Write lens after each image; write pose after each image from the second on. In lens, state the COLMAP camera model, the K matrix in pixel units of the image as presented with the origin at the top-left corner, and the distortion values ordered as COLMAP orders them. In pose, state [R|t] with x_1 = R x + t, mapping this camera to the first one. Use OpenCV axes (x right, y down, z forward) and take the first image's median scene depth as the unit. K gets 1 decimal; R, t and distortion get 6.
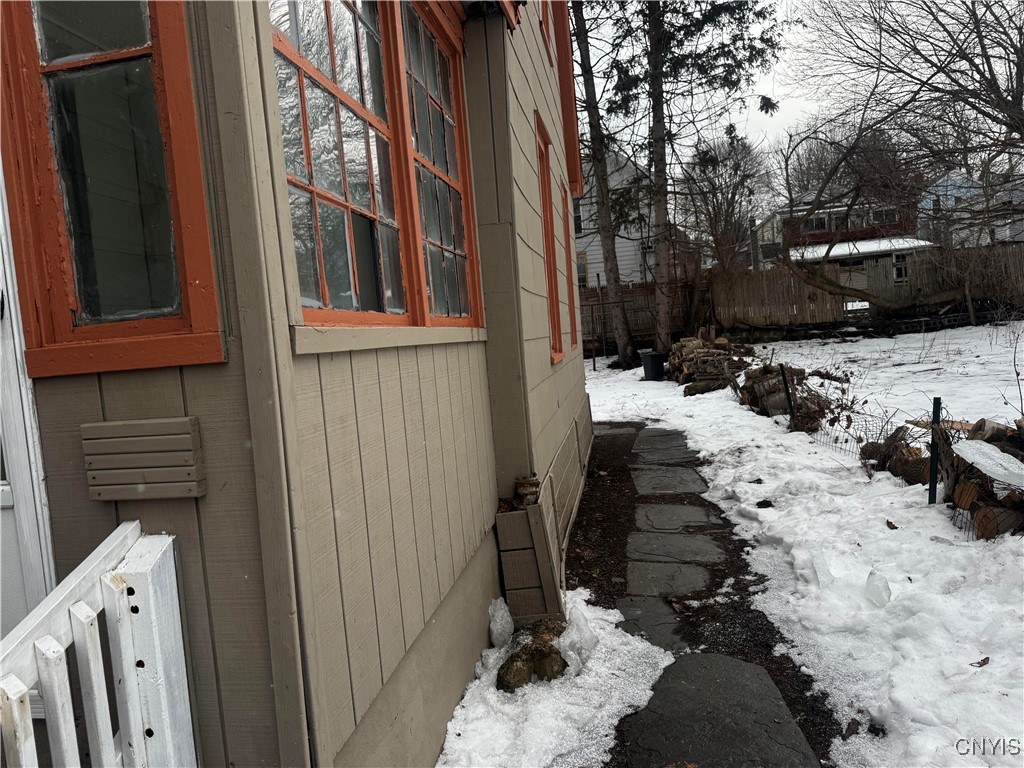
lens RADIAL K [[716.8, 0, 510.5], [0, 716.8, 386.1], [0, 0, 1]] dist [0.031902, -0.040113]
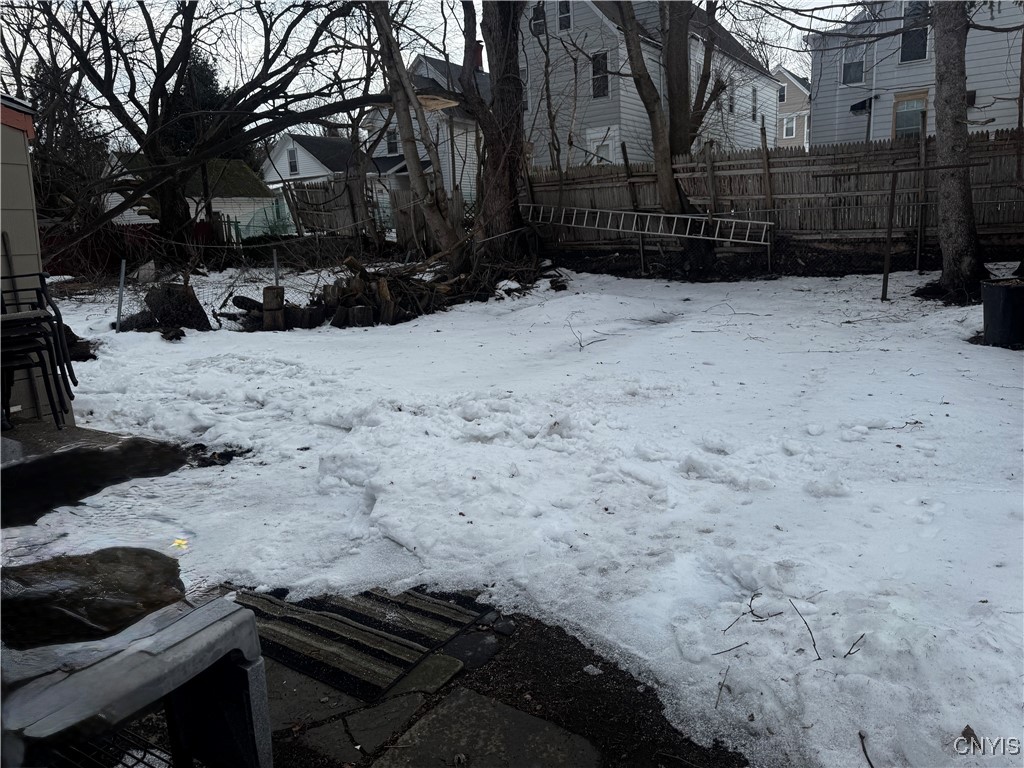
lens RADIAL K [[716.8, 0, 512.5], [0, 716.8, 381.3], [0, 0, 1]] dist [0.031902, -0.040113]
pose [[0.909185, 0.120996, -0.398426, 0.528218], [-0.055738, 0.983604, 0.171514, -0.232205], [0.412646, -0.133731, 0.901021, 2.393693]]
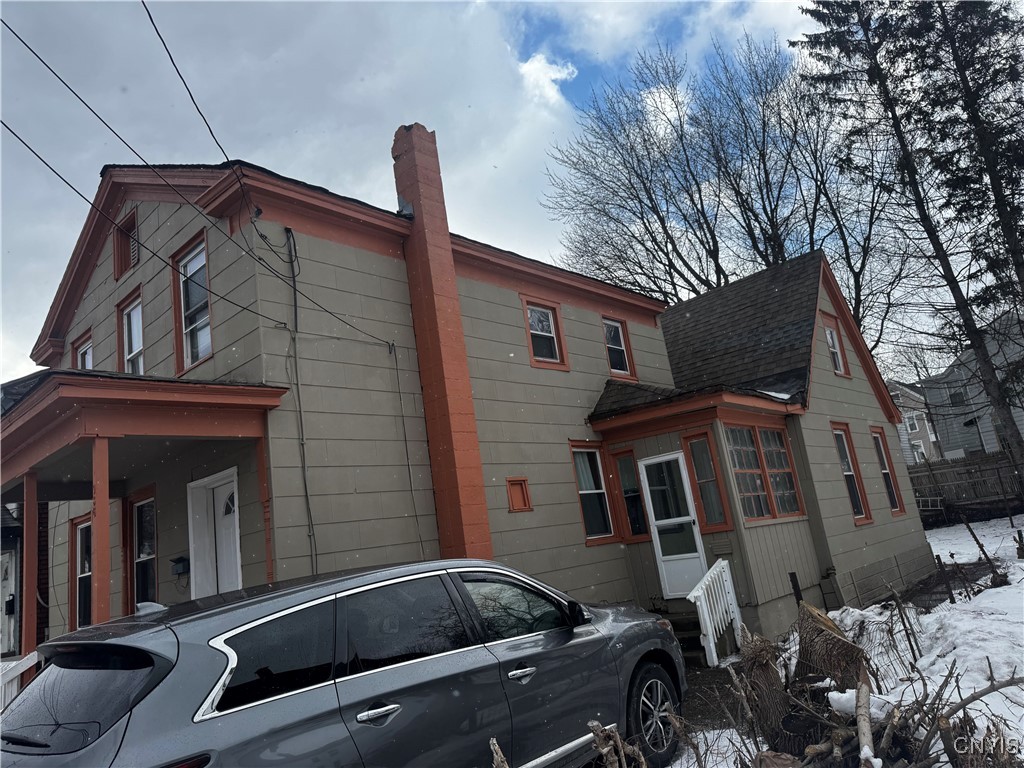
lens RADIAL K [[716.8, 0, 509.3], [0, 716.8, 384.0], [0, 0, 1]] dist [0.031902, -0.040113]
pose [[0.828474, -0.168914, -0.533946, 0.634535], [0.034950, 0.967165, -0.251734, 0.102141], [0.558936, 0.189893, 0.807175, -2.213994]]
